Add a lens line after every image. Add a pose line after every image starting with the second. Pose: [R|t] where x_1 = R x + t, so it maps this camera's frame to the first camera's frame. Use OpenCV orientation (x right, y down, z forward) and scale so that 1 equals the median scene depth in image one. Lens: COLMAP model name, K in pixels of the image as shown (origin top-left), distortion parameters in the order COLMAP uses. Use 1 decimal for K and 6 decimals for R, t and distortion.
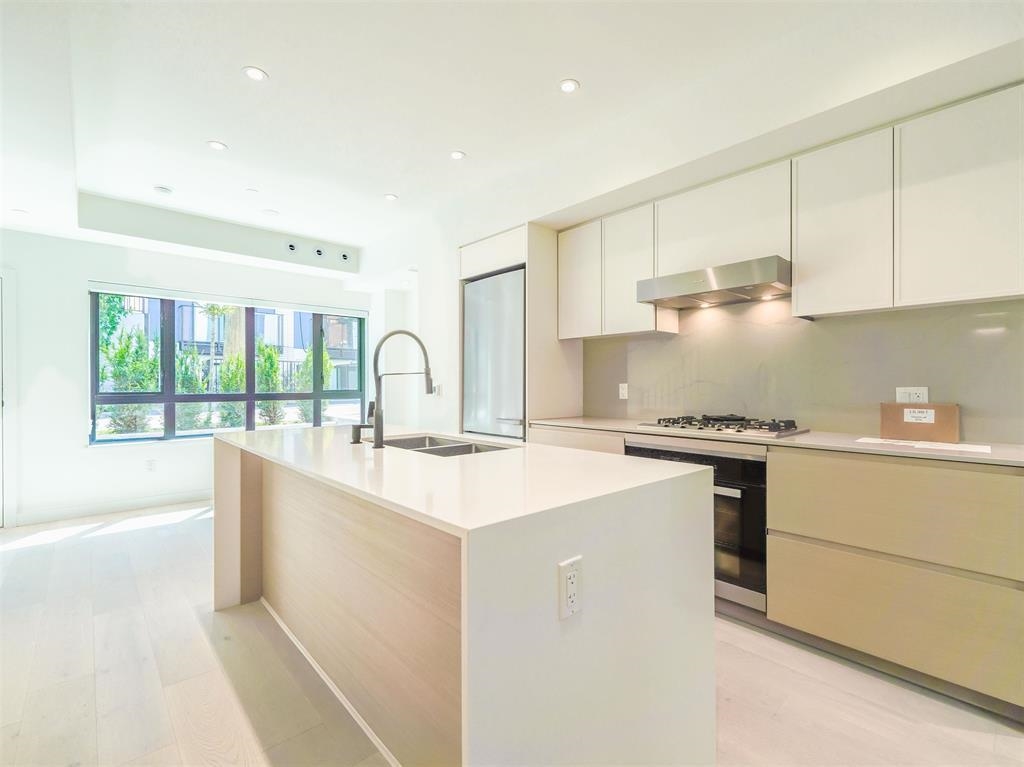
lens RADIAL K [[463.1, 0, 513.2], [0, 463.1, 385.6], [0, 0, 1]] dist [0.000208, -0.000619]
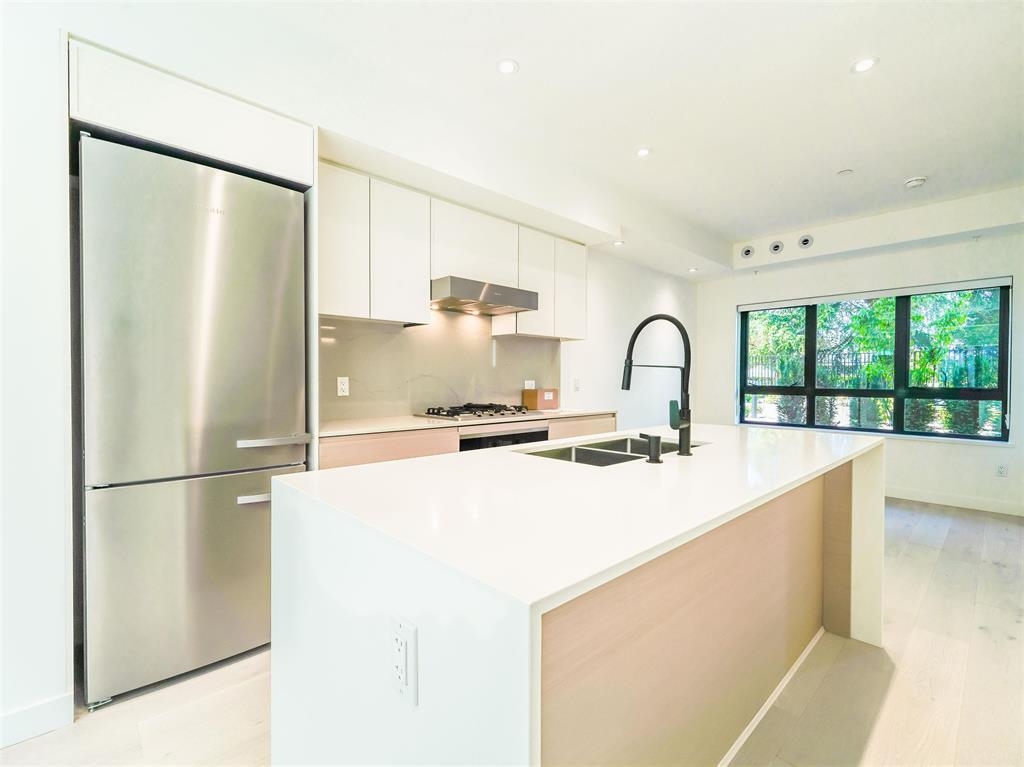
lens RADIAL K [[463.1, 0, 513.2], [0, 463.1, 385.6], [0, 0, 1]] dist [0.000208, -0.000619]
pose [[-0.013312, -0.014502, 0.999806, -0.652013], [-0.002251, 0.999893, 0.014473, -0.001802], [-0.999909, -0.002058, -0.013344, 0.769379]]
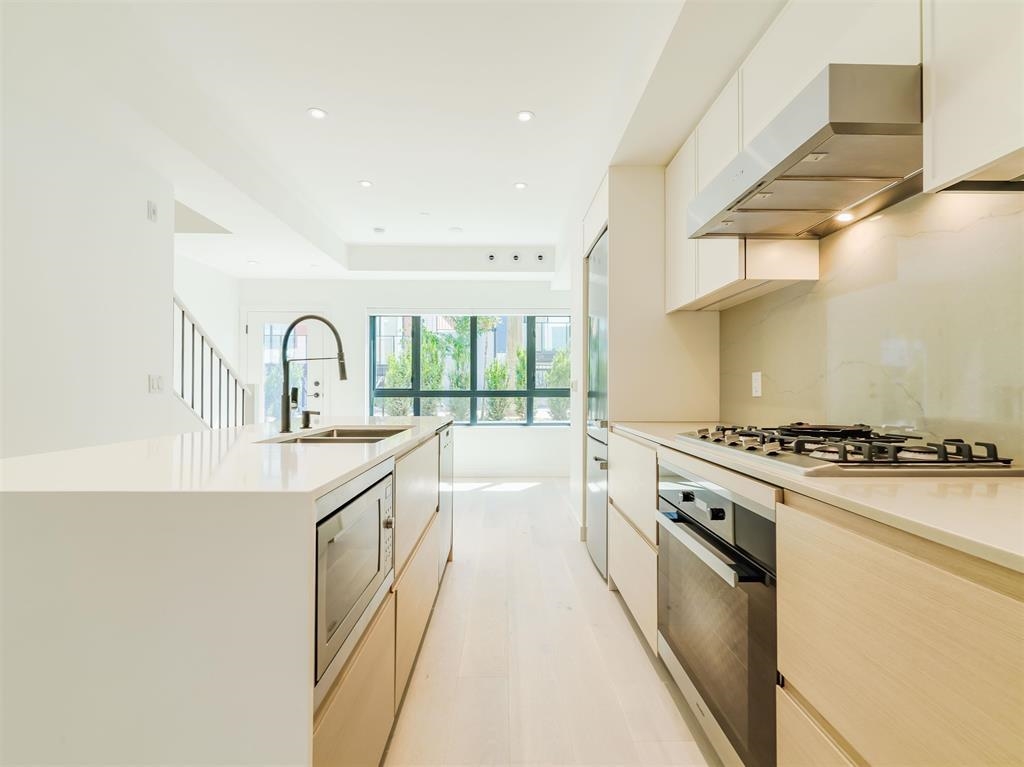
lens RADIAL K [[463.1, 0, 513.2], [0, 463.1, 385.6], [0, 0, 1]] dist [0.000208, -0.000619]
pose [[0.749324, -0.002369, -0.662199, 0.445083], [-0.004069, 0.999958, -0.008183, 0.022612], [0.662191, 0.008826, 0.749283, 0.329193]]
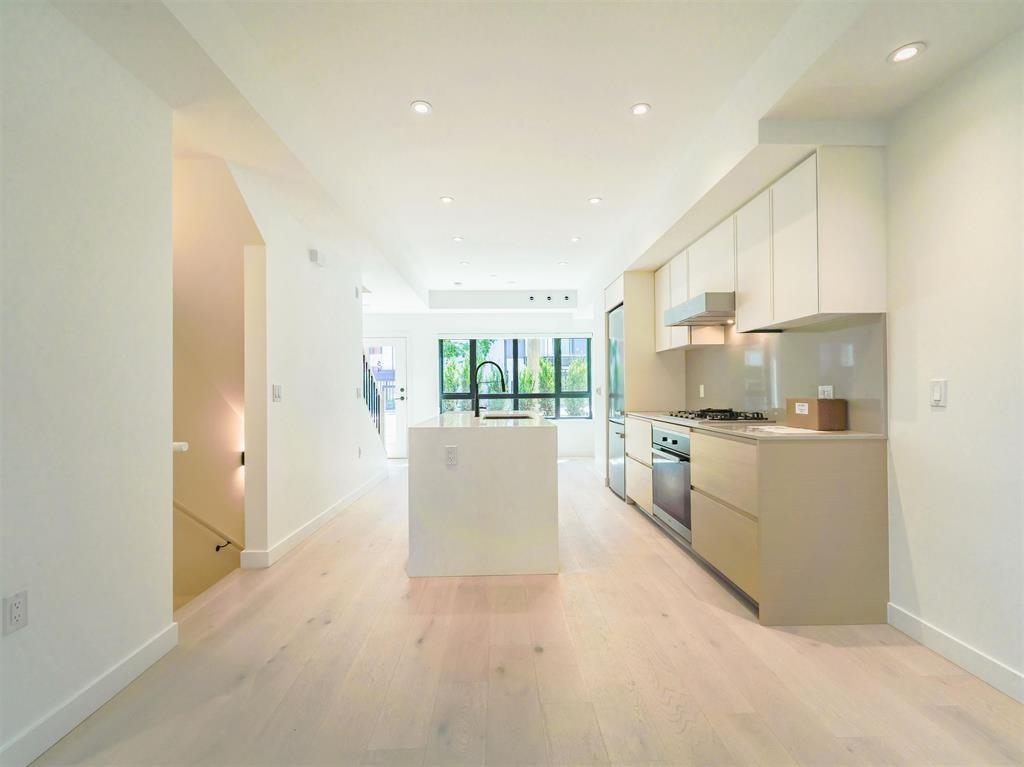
lens RADIAL K [[463.1, 0, 513.2], [0, 463.1, 385.6], [0, 0, 1]] dist [0.000208, -0.000619]
pose [[0.757836, -0.010487, -0.652361, 0.729524], [0.005736, 0.999939, -0.009411, 0.006945], [0.652420, 0.003391, 0.757850, -0.309680]]
